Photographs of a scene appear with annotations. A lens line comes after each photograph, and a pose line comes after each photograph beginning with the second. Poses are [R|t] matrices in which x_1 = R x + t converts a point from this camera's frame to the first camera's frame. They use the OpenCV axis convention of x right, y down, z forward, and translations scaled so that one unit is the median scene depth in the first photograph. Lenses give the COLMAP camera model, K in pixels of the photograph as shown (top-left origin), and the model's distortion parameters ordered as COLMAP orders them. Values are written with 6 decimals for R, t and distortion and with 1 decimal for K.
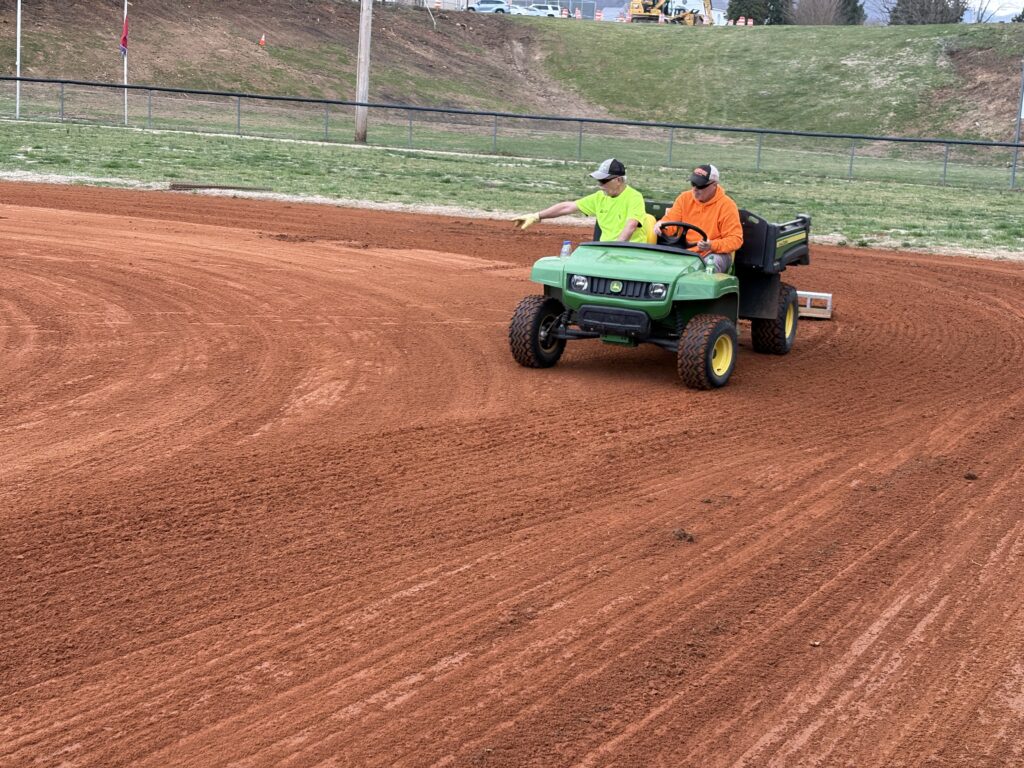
lens RADIAL K [[1550.4, 0, 512.0], [0, 1550.4, 384.0], [0, 0, 1]] dist [0.261589, -1.077171]
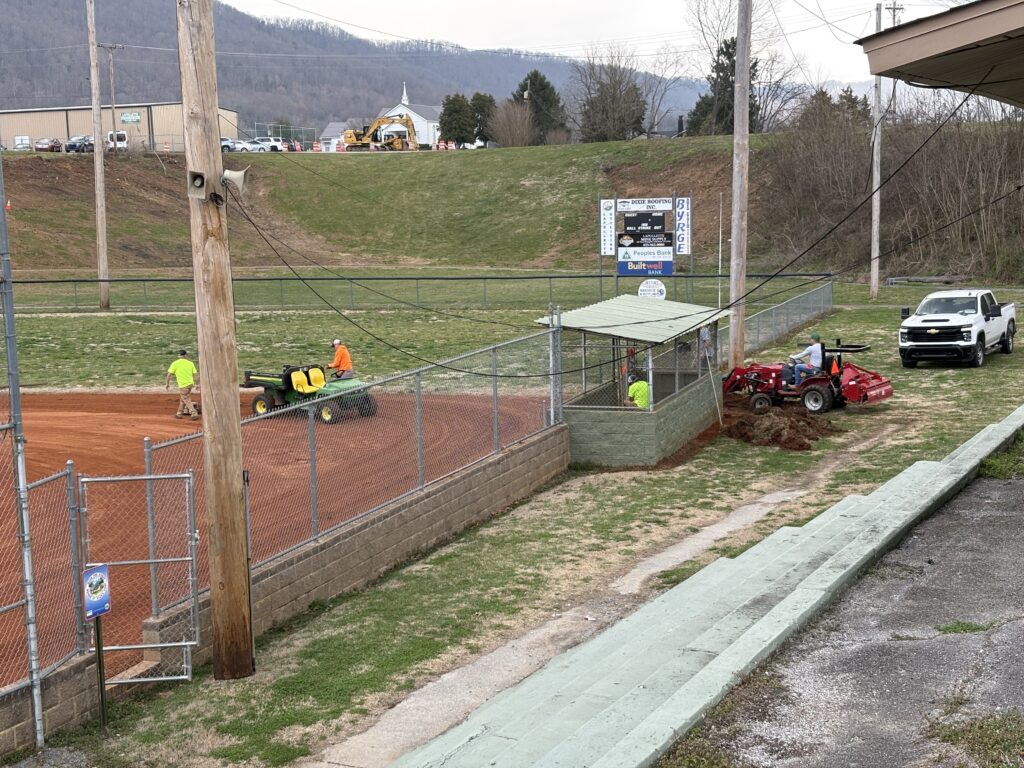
lens RADIAL K [[1550.4, 0, 512.0], [0, 1550.4, 384.0], [0, 0, 1]] dist [0.261589, -1.077171]
pose [[0.984407, -0.096925, 0.146796, 0.017513], [0.104648, 0.993453, -0.045817, -0.001623], [-0.141394, 0.060465, 0.988105, -0.150098]]
